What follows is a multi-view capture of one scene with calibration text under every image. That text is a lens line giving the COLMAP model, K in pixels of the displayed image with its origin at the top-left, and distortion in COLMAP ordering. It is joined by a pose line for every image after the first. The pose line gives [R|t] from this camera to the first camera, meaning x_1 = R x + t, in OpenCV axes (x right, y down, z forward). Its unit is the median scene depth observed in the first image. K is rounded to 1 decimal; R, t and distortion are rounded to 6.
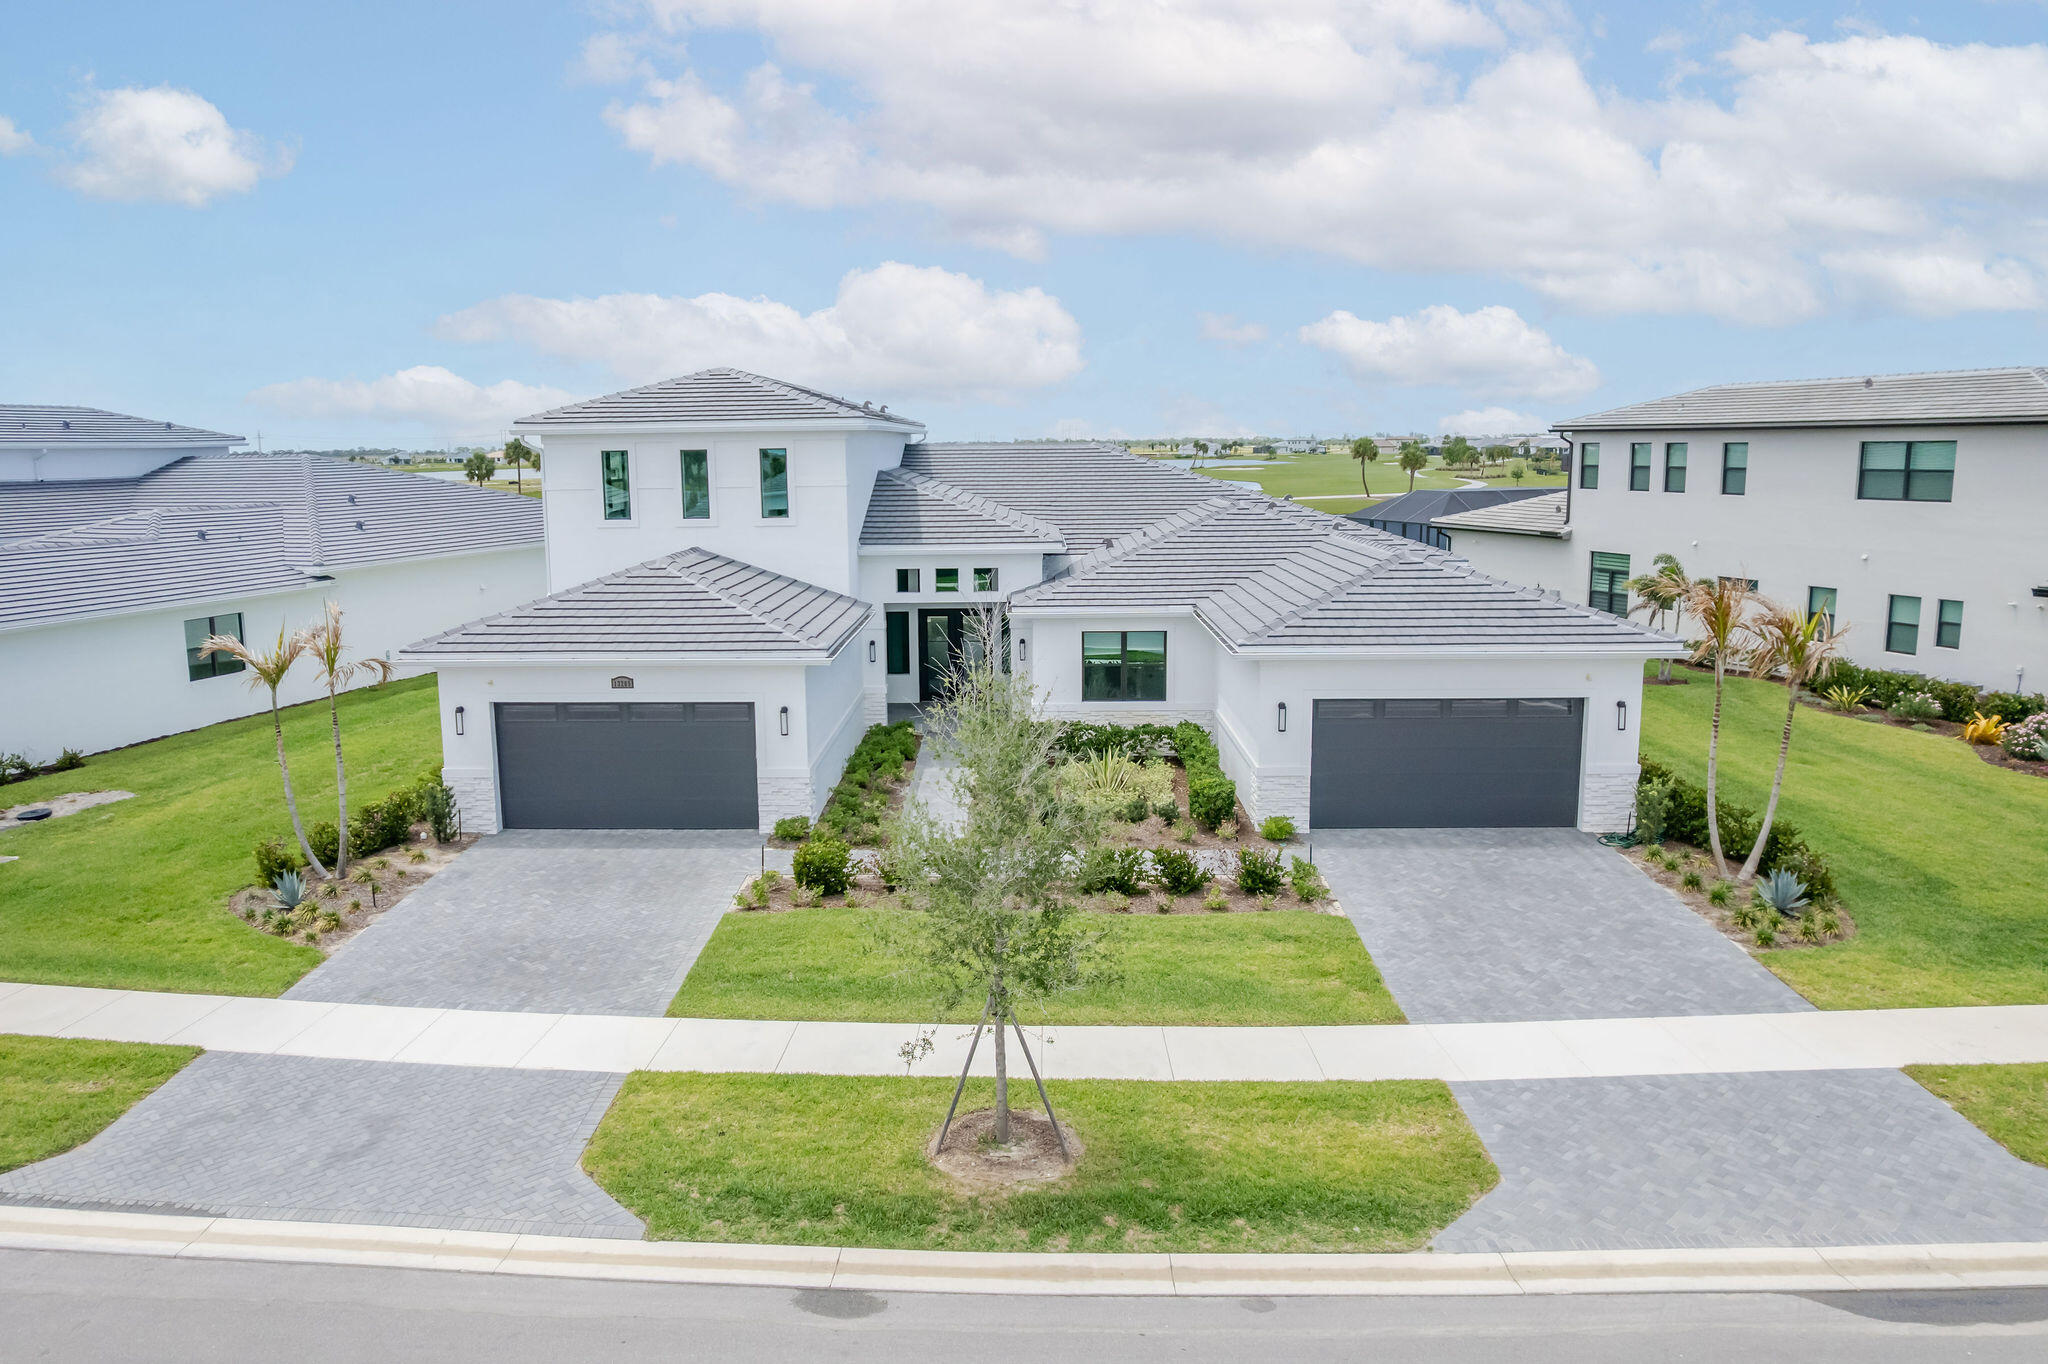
lens RADIAL K [[1325.8, 0, 979.0], [0, 1325.8, 671.2], [0, 0, 1]] dist [-0.080241, 0.070343]
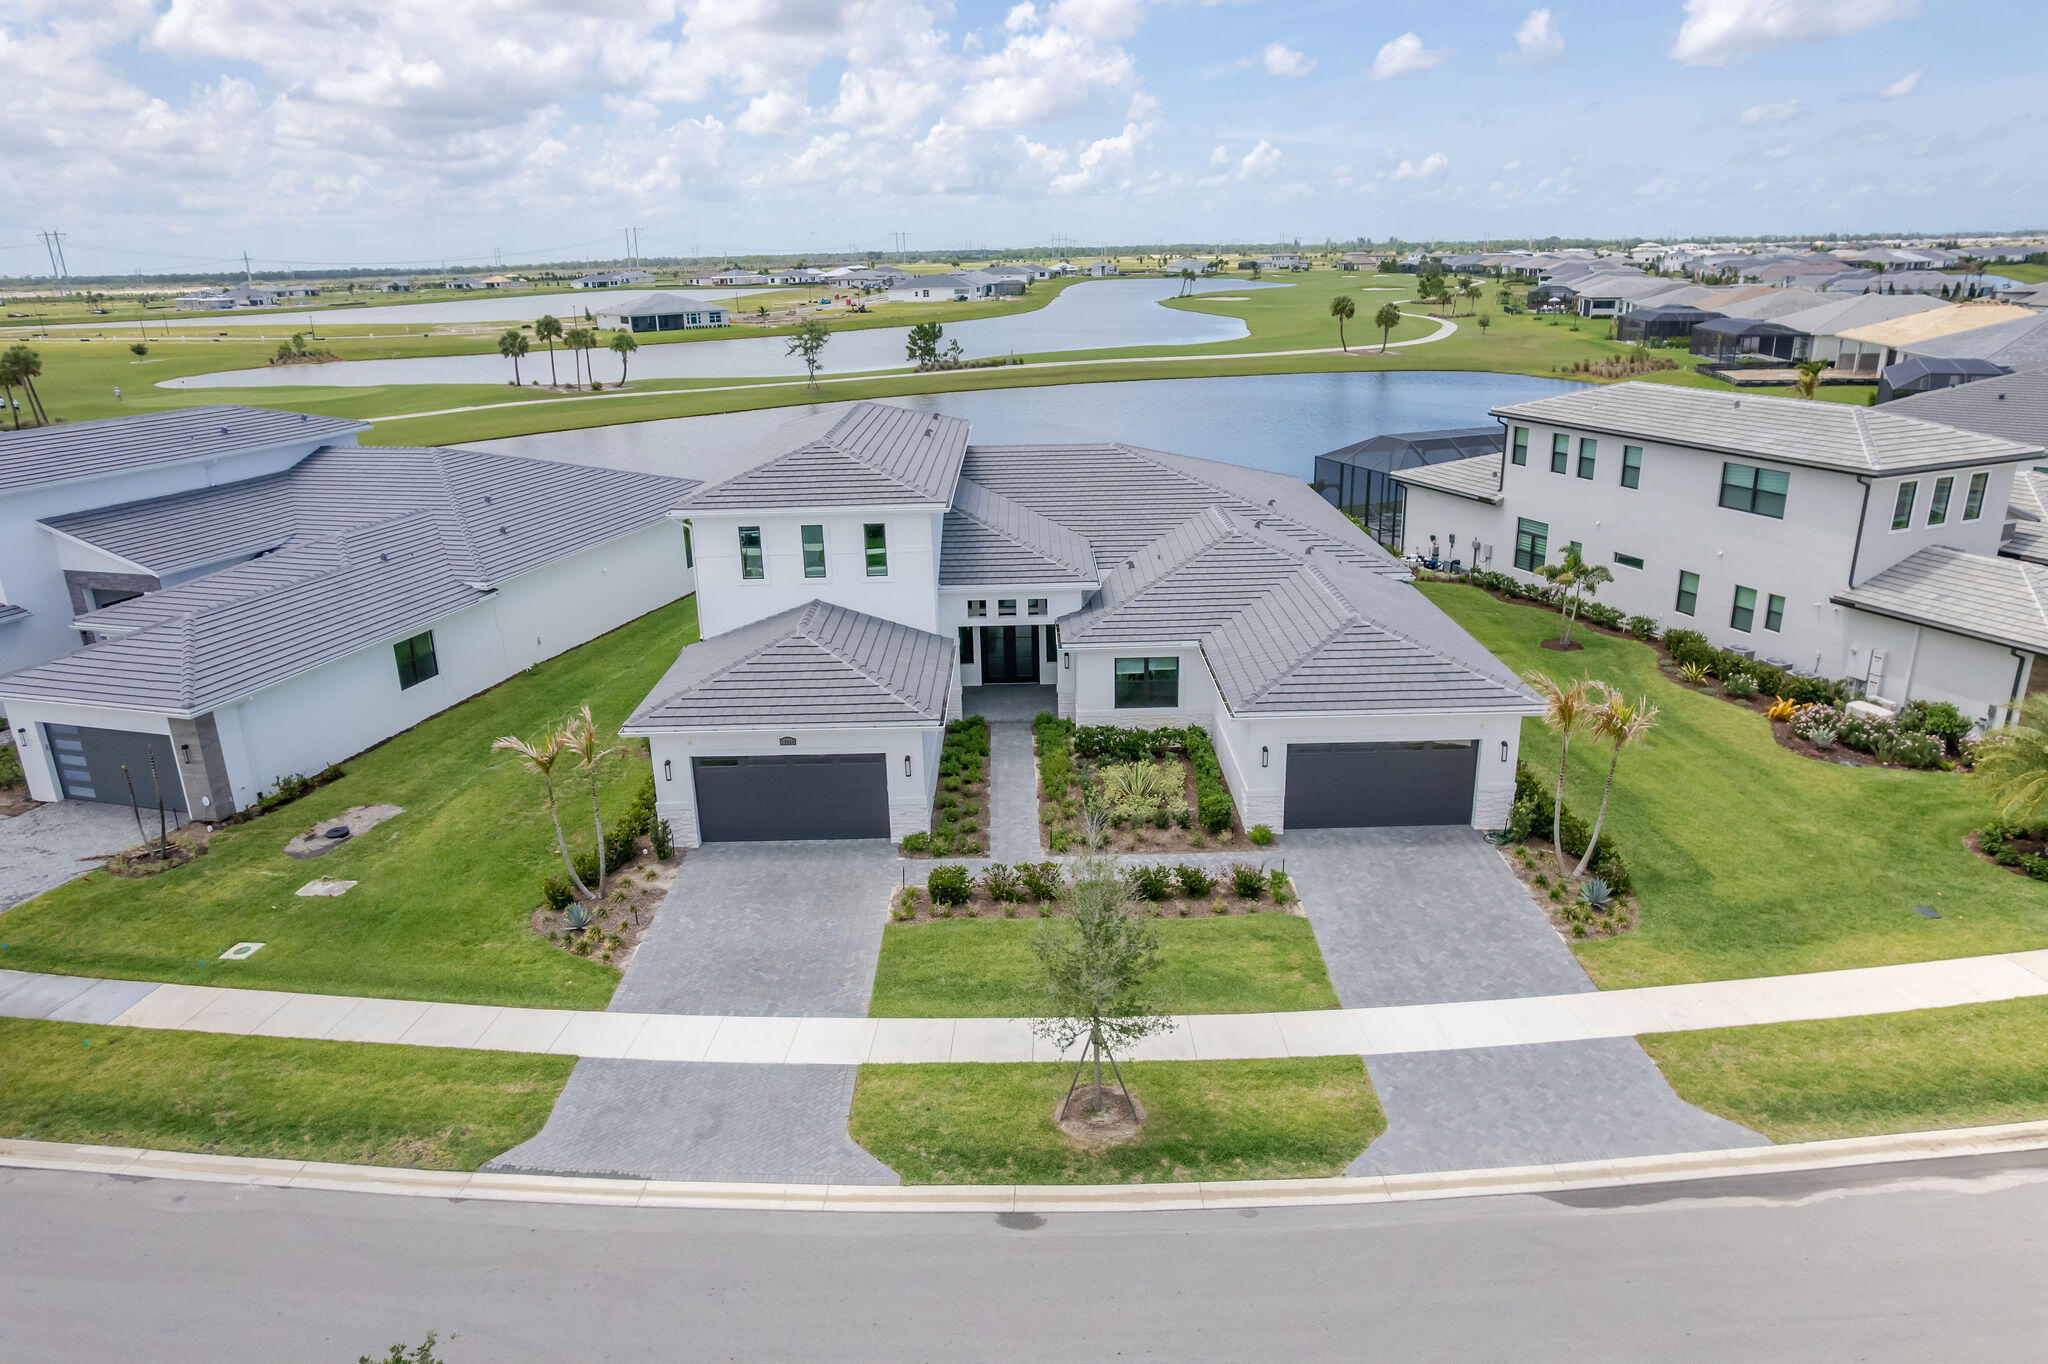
lens RADIAL K [[1261.3, 0, 1024.0], [0, 1261.3, 682.0], [0, 0, 1]] dist [-0.047398, 0.000670]
pose [[0.999008, -0.025649, 0.036410, -0.090141], [0.019143, 0.985439, 0.168948, -0.339636], [-0.040213, -0.168084, 0.984952, -0.364687]]
